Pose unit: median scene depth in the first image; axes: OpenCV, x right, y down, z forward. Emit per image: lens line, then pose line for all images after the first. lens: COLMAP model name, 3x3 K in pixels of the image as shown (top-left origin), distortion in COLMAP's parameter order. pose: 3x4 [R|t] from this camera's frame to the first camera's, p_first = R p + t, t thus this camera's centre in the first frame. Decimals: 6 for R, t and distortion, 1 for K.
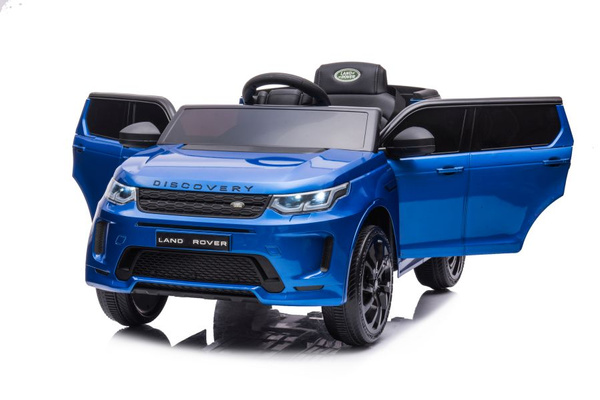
lens RADIAL K [[1238.1, 0, 300.0], [0, 1238.1, 200.0], [0, 0, 1]] dist [0.009220, -0.054391]
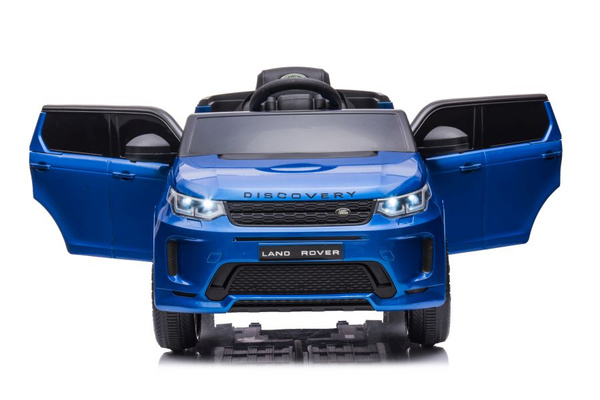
lens RADIAL K [[1238.1, 0, 300.0], [0, 1238.1, 200.0], [0, 0, 1]] dist [0.009220, -0.054391]
pose [[0.937049, -0.060185, 0.343973, -0.403640], [0.062571, 0.998032, 0.004170, -0.011217], [-0.343547, 0.017615, 0.938970, 0.092323]]
